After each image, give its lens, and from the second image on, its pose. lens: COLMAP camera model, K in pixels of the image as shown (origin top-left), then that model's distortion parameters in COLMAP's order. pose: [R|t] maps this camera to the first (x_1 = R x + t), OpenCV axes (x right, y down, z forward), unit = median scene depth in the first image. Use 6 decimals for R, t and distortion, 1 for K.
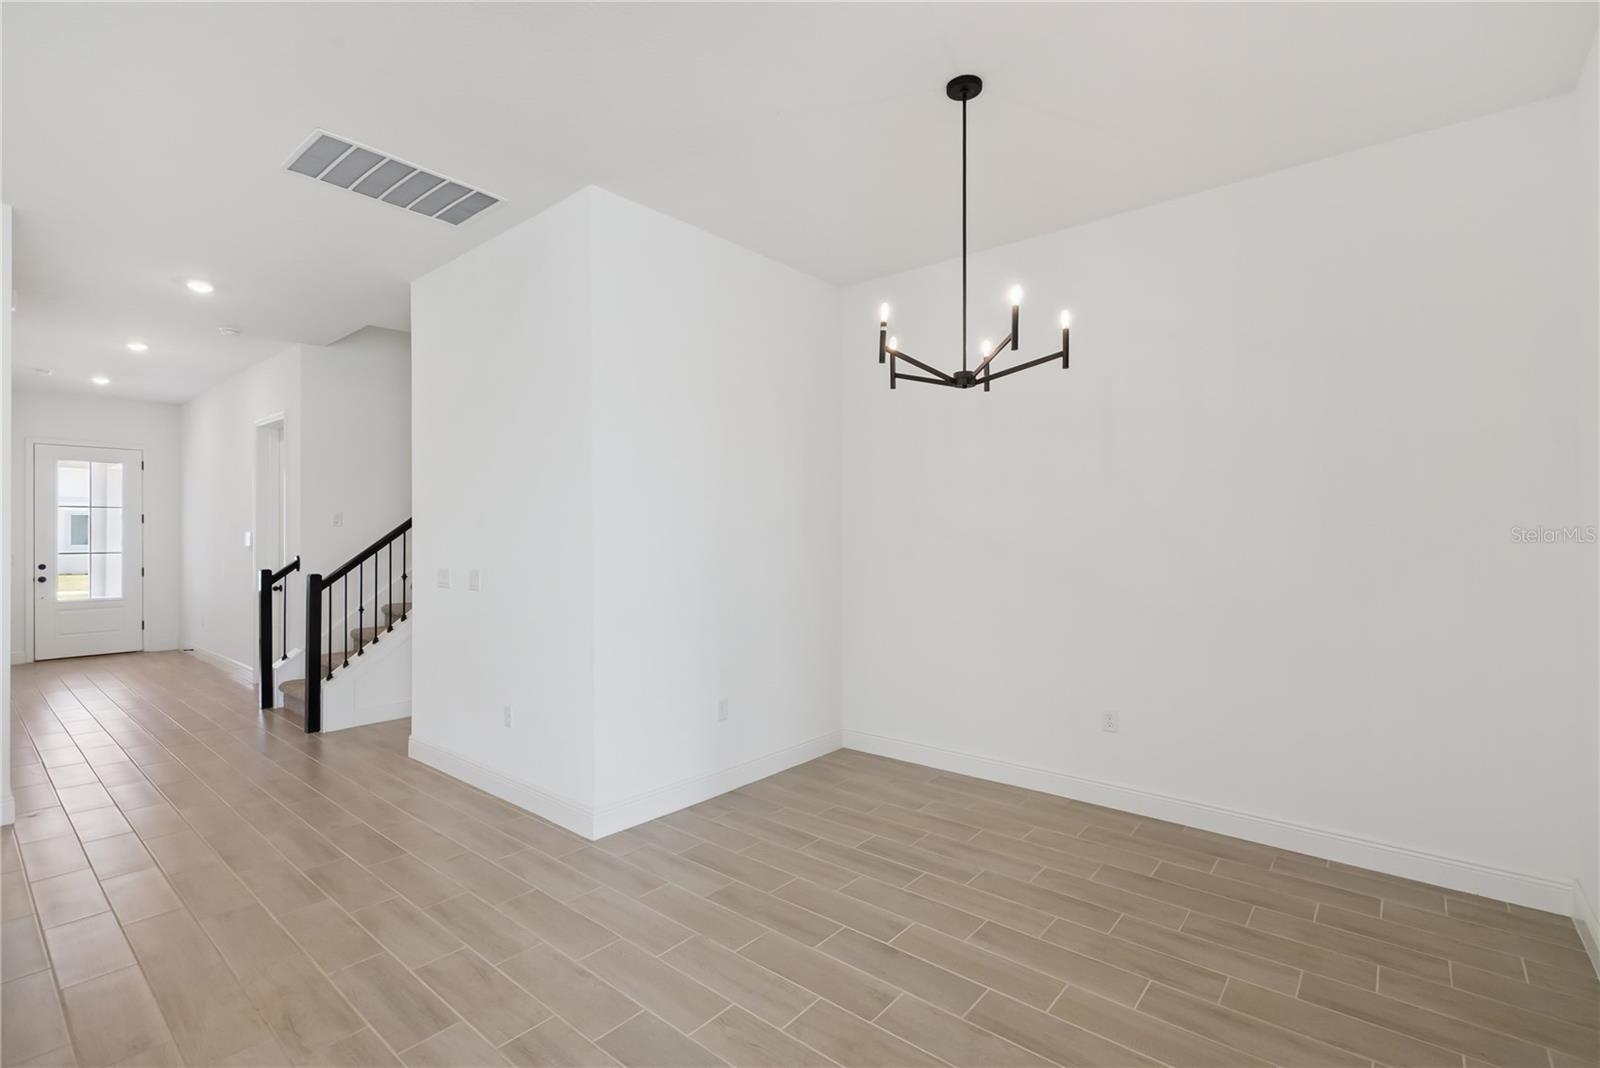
lens RADIAL K [[730.0, 0, 803.4], [0, 730.0, 535.0], [0, 0, 1]] dist [-0.004954, 0.002608]
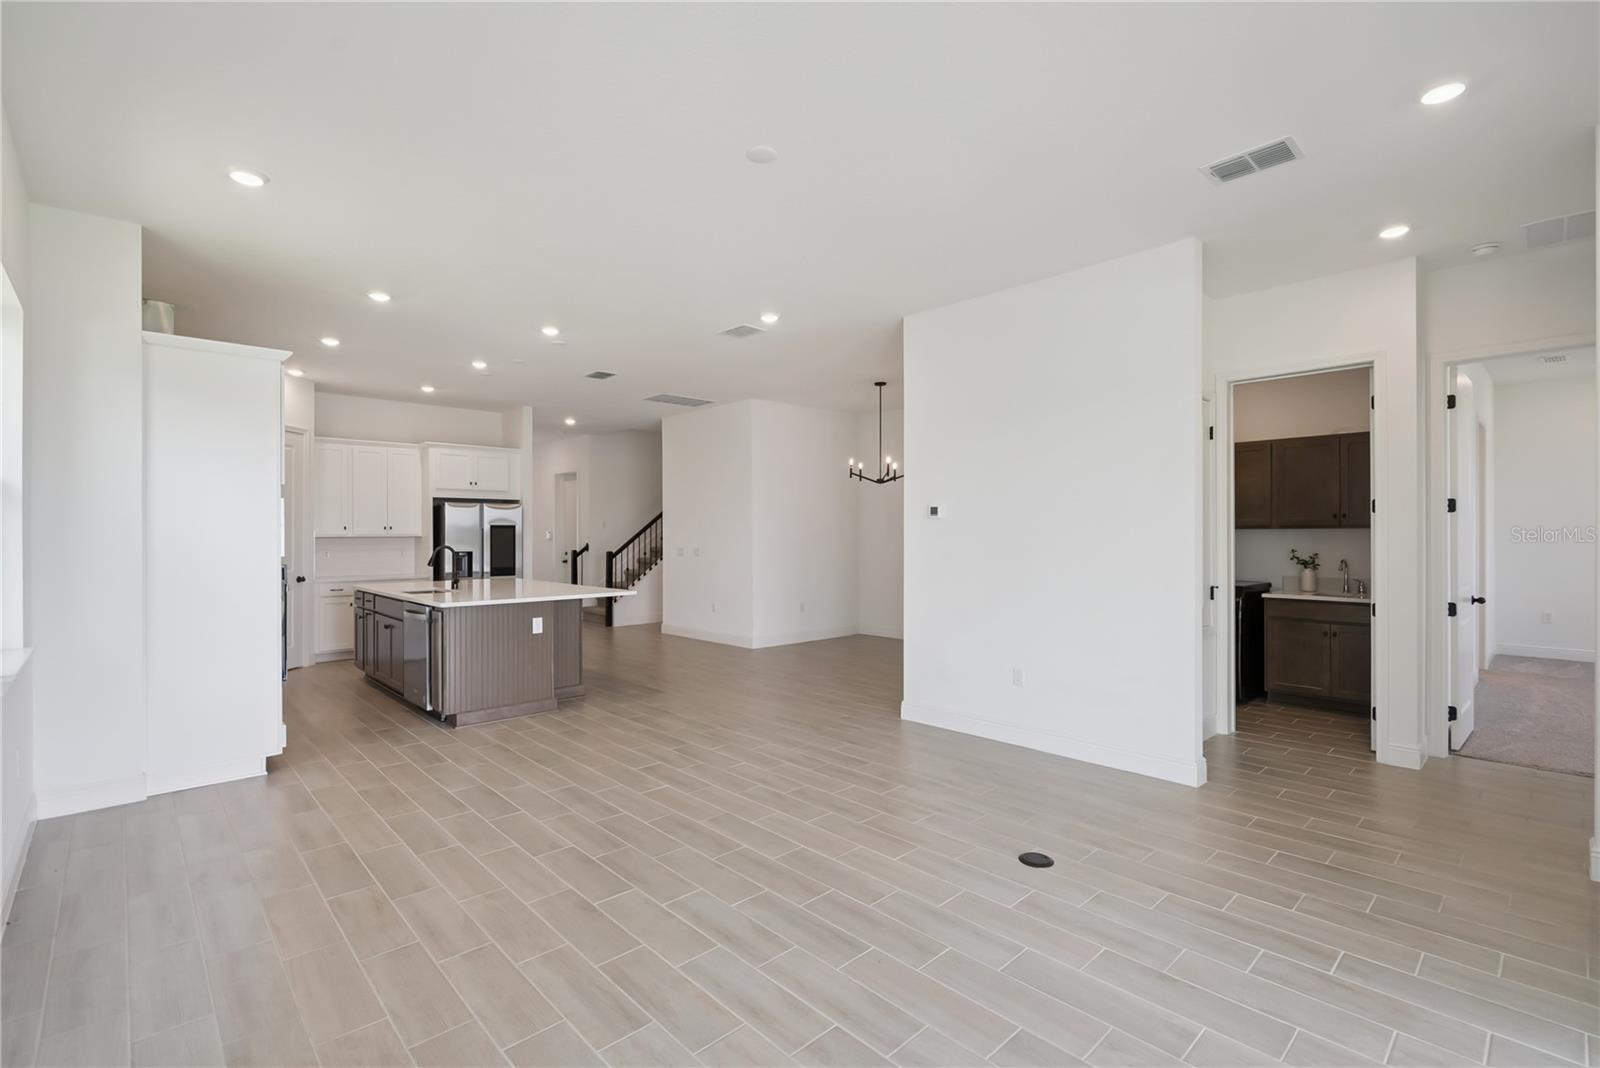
lens RADIAL K [[730.0, 0, 798.6], [0, 730.0, 534.1], [0, 0, 1]] dist [-0.004954, 0.002608]
pose [[0.992623, -0.001226, -0.121236, 0.109440], [0.001886, 0.999984, 0.005333, -0.005144], [0.121227, -0.005522, 0.992609, -0.896752]]
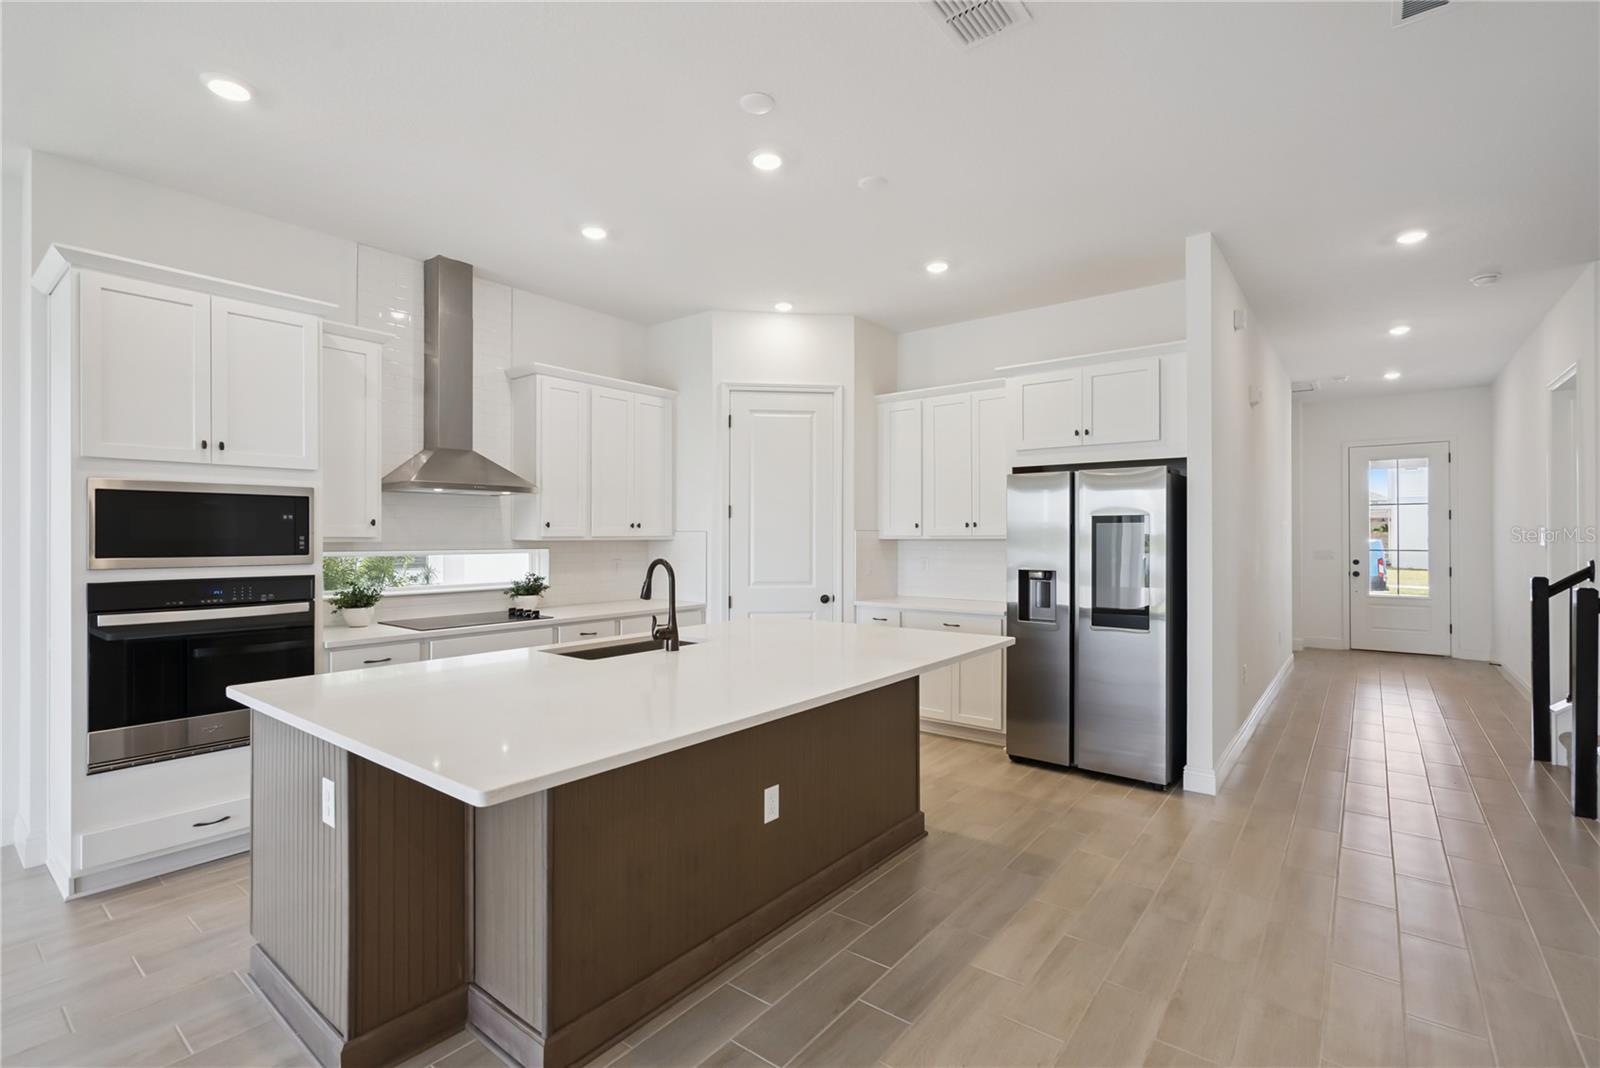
lens RADIAL K [[730.0, 0, 804.2], [0, 730.0, 536.3], [0, 0, 1]] dist [-0.004954, 0.002608]
pose [[0.036444, 0.001636, -0.999334, -0.009232], [0.004661, 0.999988, 0.001807, -0.000152], [0.999325, -0.004724, 0.036436, 0.209687]]
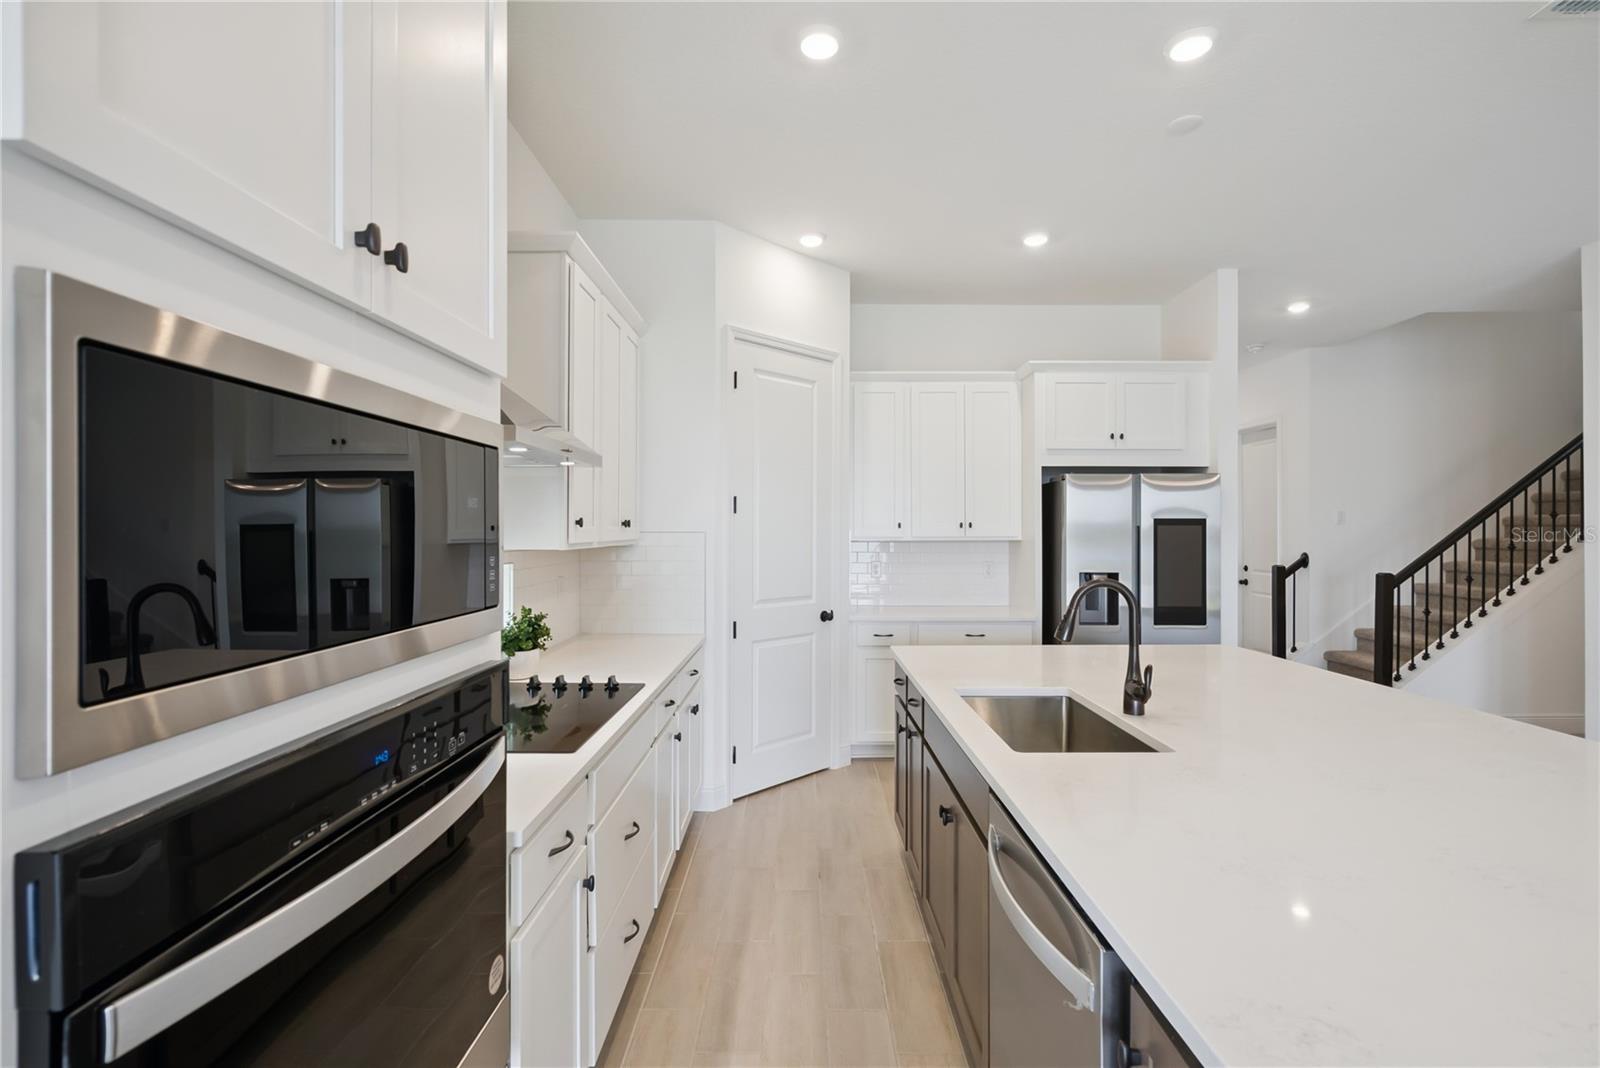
lens RADIAL K [[730.0, 0, 805.9], [0, 730.0, 528.0], [0, 0, 1]] dist [-0.004954, 0.002608]
pose [[0.647737, -0.001610, -0.761863, -0.372778], [0.002665, 0.999996, 0.000152, -0.008804], [0.761860, -0.002129, 0.647739, -0.218759]]
